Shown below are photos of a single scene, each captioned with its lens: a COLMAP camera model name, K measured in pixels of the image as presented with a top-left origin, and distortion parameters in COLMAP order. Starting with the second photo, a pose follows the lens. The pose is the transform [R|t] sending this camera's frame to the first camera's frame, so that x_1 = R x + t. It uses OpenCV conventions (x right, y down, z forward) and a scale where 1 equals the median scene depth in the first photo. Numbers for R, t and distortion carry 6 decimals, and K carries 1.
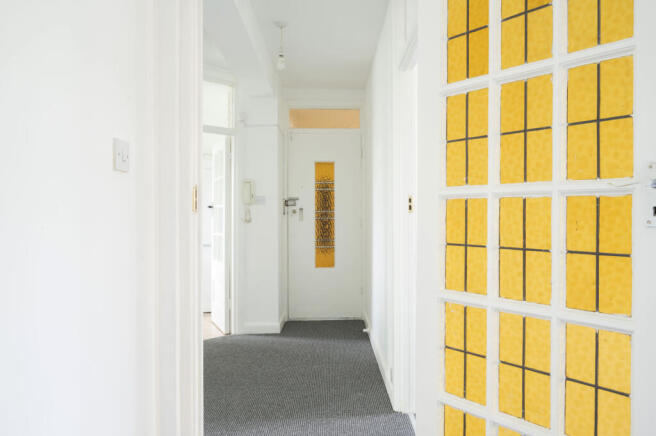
lens RADIAL K [[488.8, 0, 328.0], [0, 488.8, 216.5], [0, 0, 1]] dist [0.000951, -0.000021]
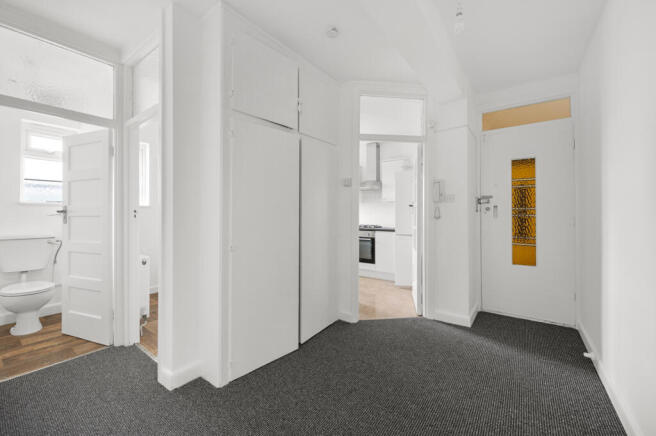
lens RADIAL K [[262.5, 0, 333.6], [0, 262.5, 209.5], [0, 0, 1]] dist [0.007285, -0.000481]
pose [[0.811272, -0.002953, -0.584661, -0.007013], [-0.005006, 0.999916, -0.011996, -0.000423], [0.584647, 0.012659, 0.811189, 0.363481]]
